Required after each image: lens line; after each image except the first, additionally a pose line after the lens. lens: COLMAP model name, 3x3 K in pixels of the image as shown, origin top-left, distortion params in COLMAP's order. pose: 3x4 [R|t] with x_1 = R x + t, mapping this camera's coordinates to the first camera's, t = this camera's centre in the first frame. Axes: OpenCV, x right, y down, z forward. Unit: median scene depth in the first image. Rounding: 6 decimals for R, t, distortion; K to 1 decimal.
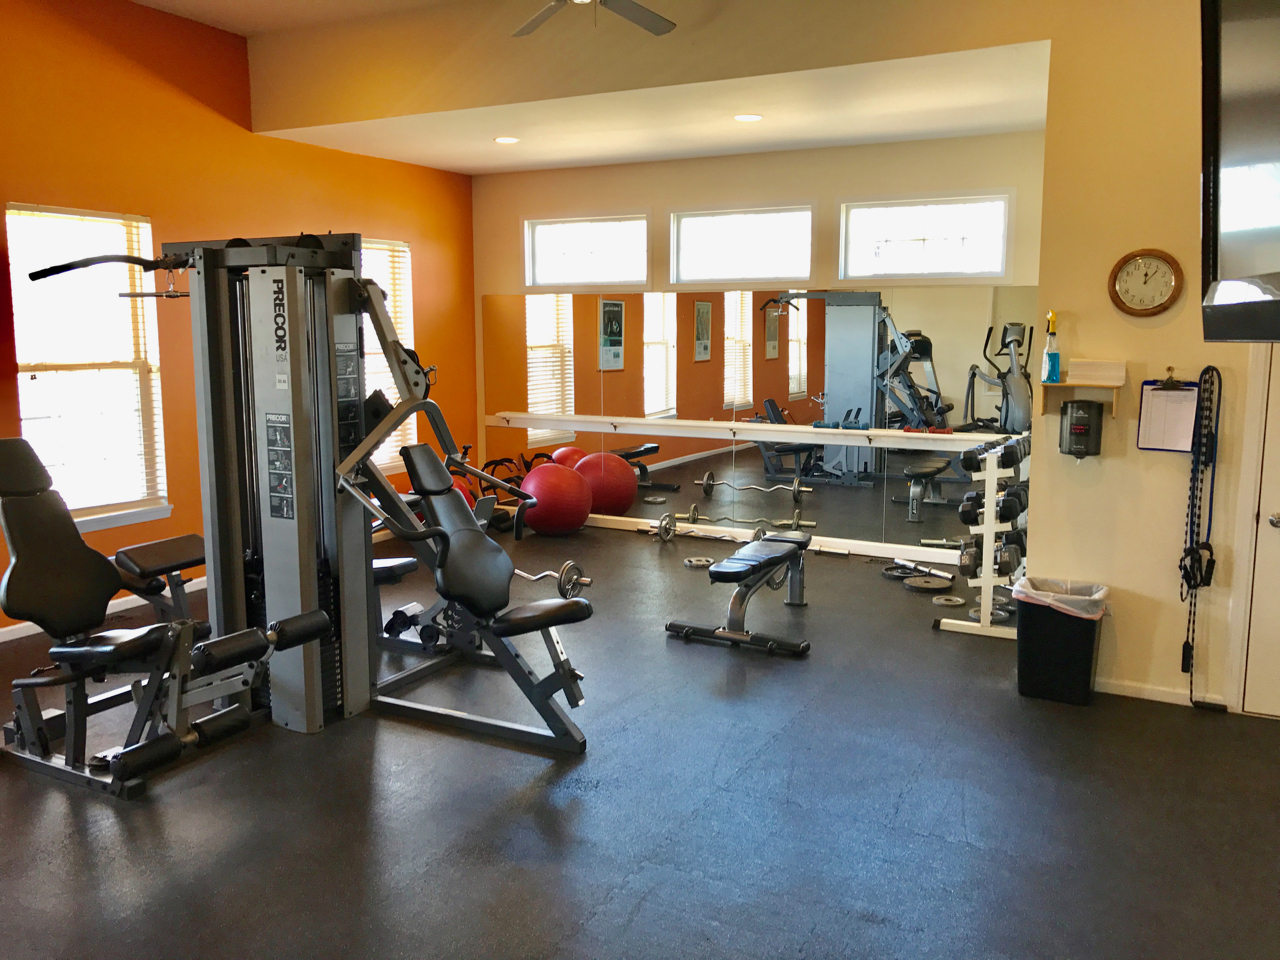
lens RADIAL K [[1058.8, 0, 644.7], [0, 1058.8, 470.3], [0, 0, 1]] dist [0.046676, -0.002098]
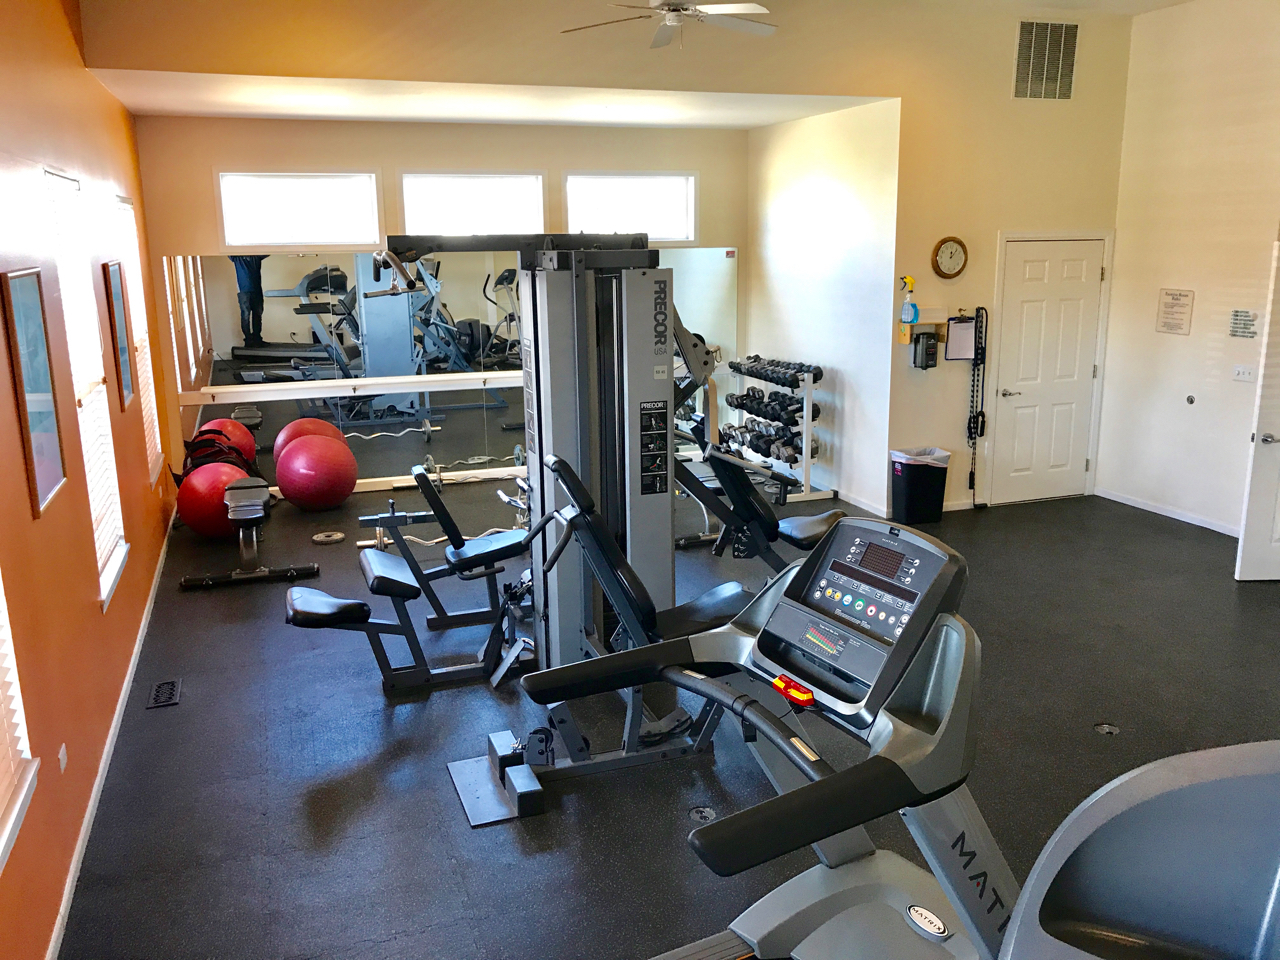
lens RADIAL K [[1058.8, 0, 641.1], [0, 1058.8, 487.0], [0, 0, 1]] dist [0.046676, -0.002098]
pose [[0.680198, -0.179200, 0.710787, -1.067217], [0.113681, 0.983715, 0.139220, -0.111275], [-0.724160, -0.013894, 0.689492, 0.222327]]
